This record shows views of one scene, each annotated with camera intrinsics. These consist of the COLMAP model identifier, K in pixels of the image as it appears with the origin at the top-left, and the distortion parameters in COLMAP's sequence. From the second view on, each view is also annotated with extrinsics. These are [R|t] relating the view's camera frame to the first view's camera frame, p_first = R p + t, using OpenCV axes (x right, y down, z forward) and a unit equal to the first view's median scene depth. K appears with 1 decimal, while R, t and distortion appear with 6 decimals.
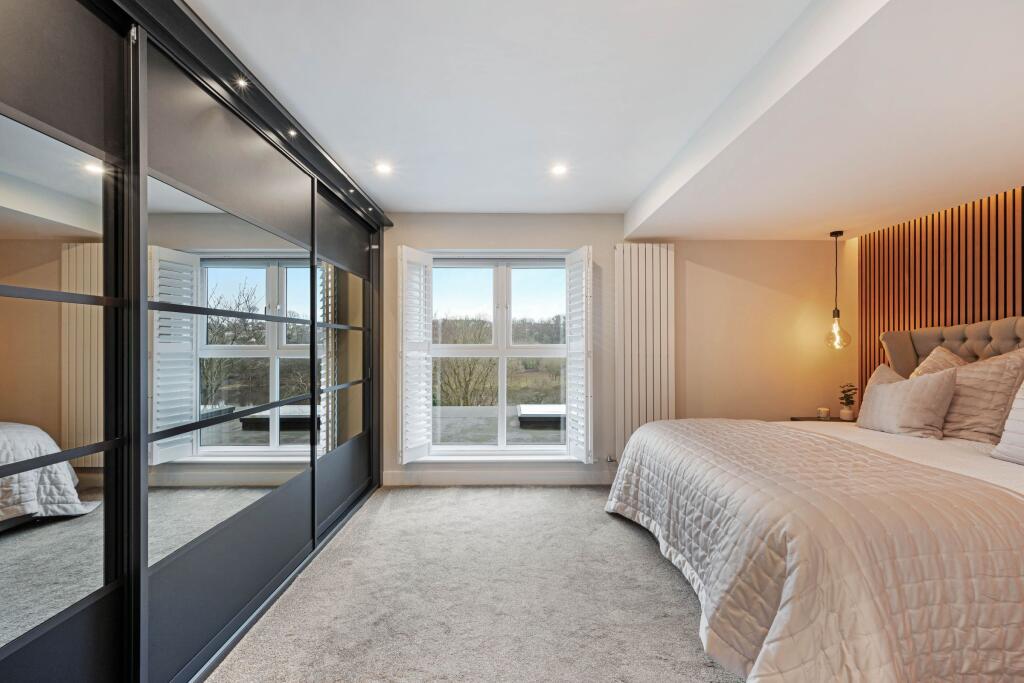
lens RADIAL K [[408.7, 0, 509.8], [0, 408.7, 342.5], [0, 0, 1]] dist [-0.003517, 0.000297]
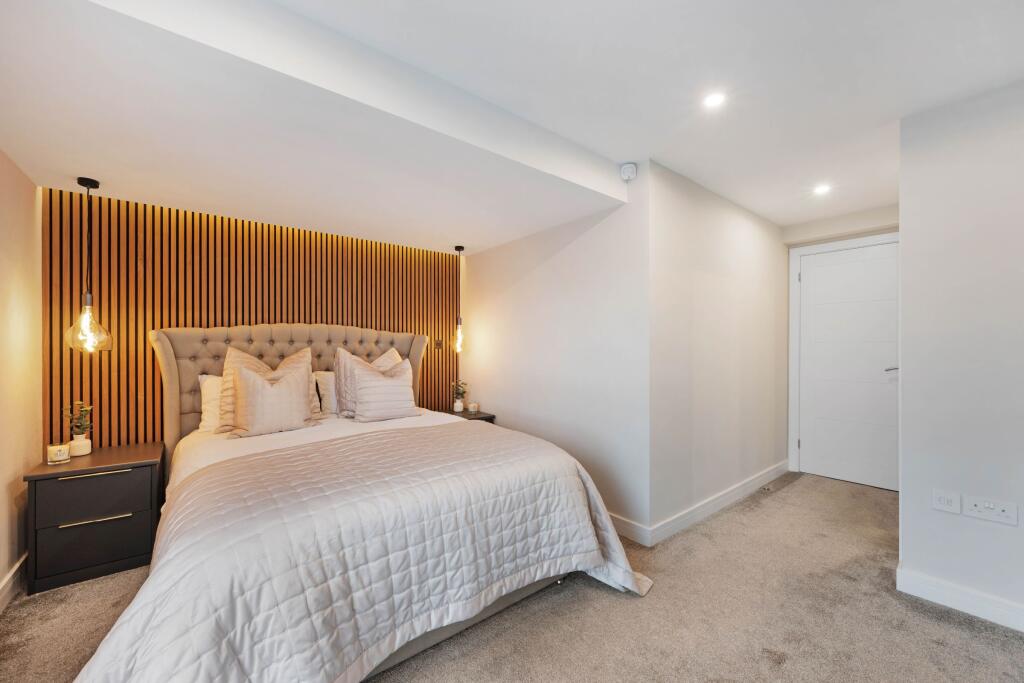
lens RADIAL K [[408.7, 0, 514.0], [0, 408.7, 342.9], [0, 0, 1]] dist [-0.003517, 0.000297]
pose [[-0.614866, -0.001586, 0.788630, -0.204049], [-0.001304, 0.999999, 0.000995, -0.003626], [-0.788631, -0.000417, -0.614867, 1.056257]]
